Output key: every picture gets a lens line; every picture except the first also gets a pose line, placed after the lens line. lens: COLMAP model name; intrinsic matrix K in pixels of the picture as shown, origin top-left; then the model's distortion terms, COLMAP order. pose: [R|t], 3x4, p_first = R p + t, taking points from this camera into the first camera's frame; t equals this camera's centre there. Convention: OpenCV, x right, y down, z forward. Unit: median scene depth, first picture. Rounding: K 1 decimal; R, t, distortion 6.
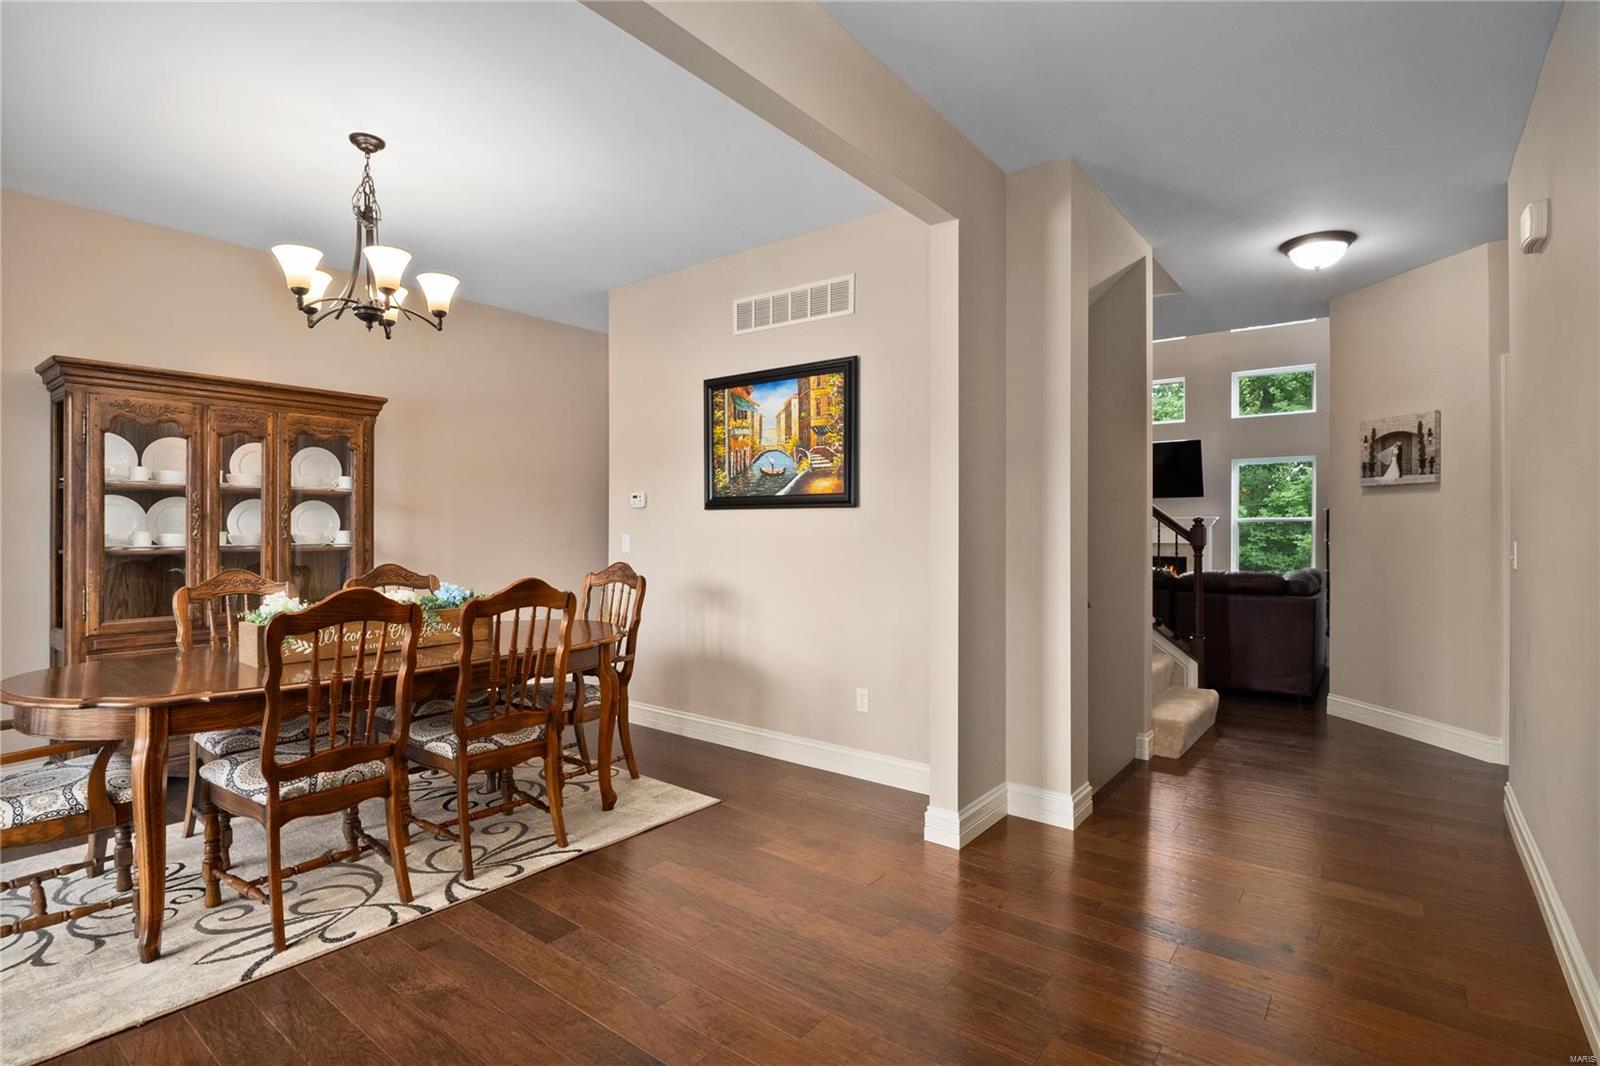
lens RADIAL K [[757.6, 0, 800.0], [0, 757.6, 533.0], [0, 0, 1]] dist [0.000520, -0.010783]
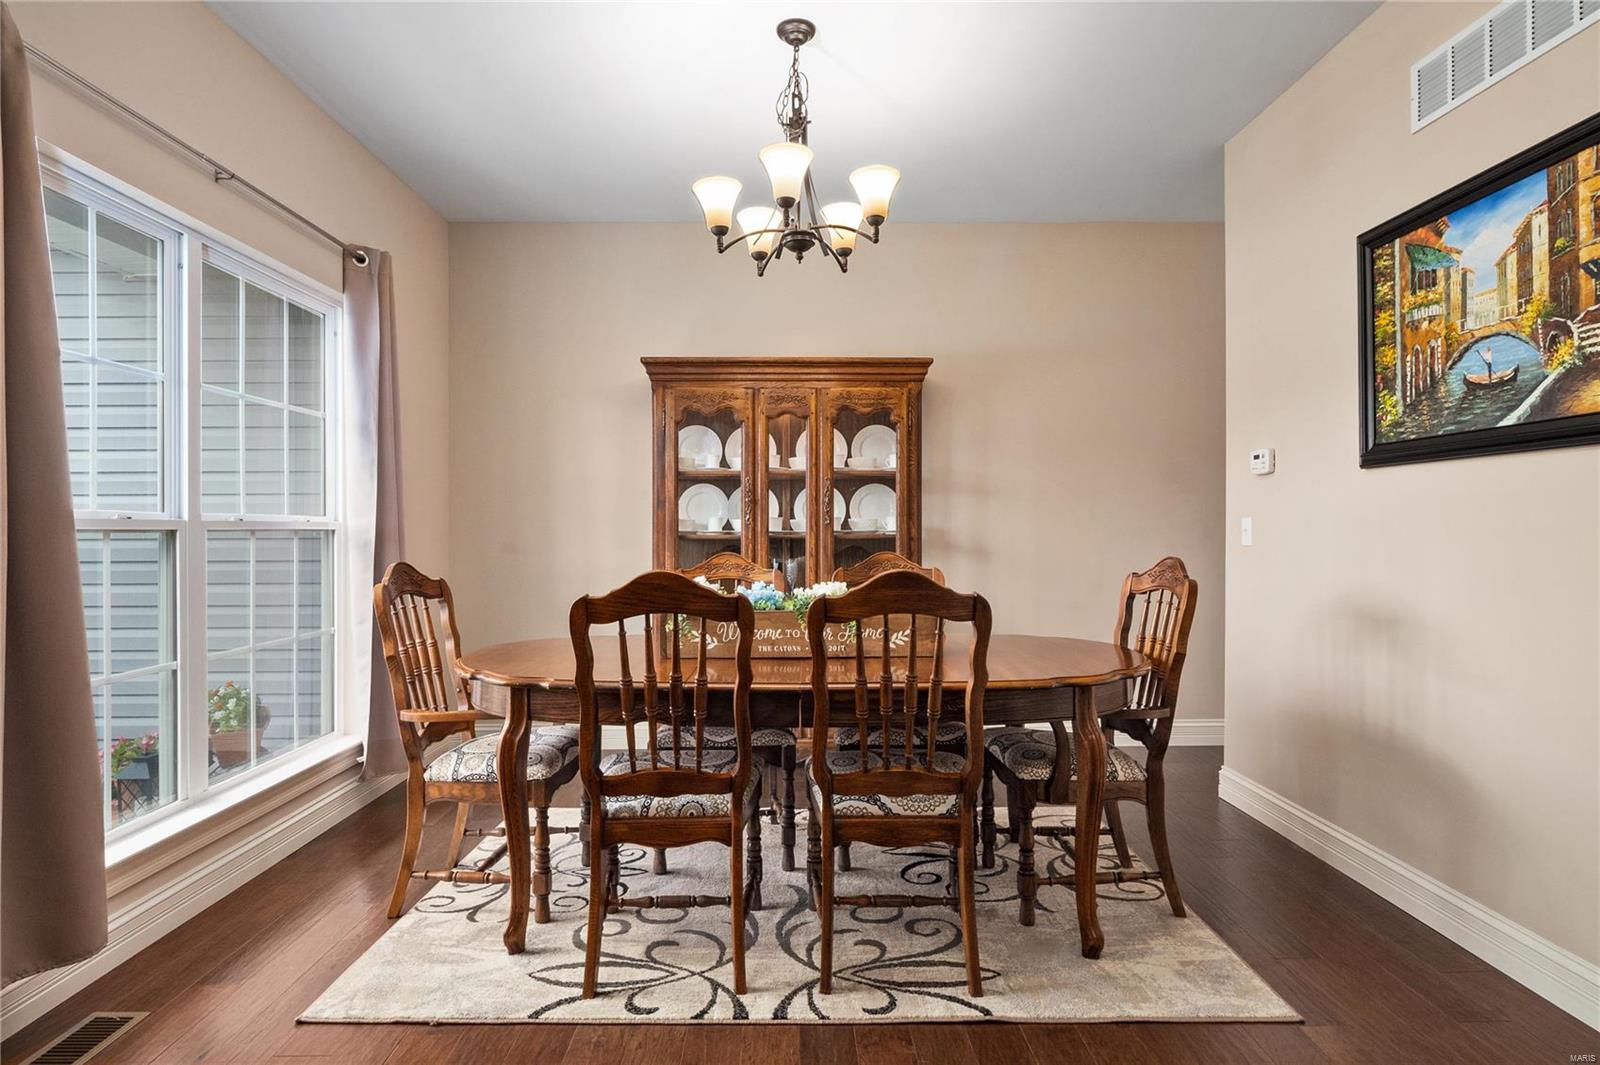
lens RADIAL K [[859.4, 0, 800.0], [0, 859.4, 532.5], [0, 0, 1]] dist [0.001788, -0.002369]
pose [[0.633786, -0.000037, -0.773509, 0.114258], [-0.000911, 0.999999, -0.000794, 0.019236], [0.773508, 0.001208, 0.633785, 0.316493]]
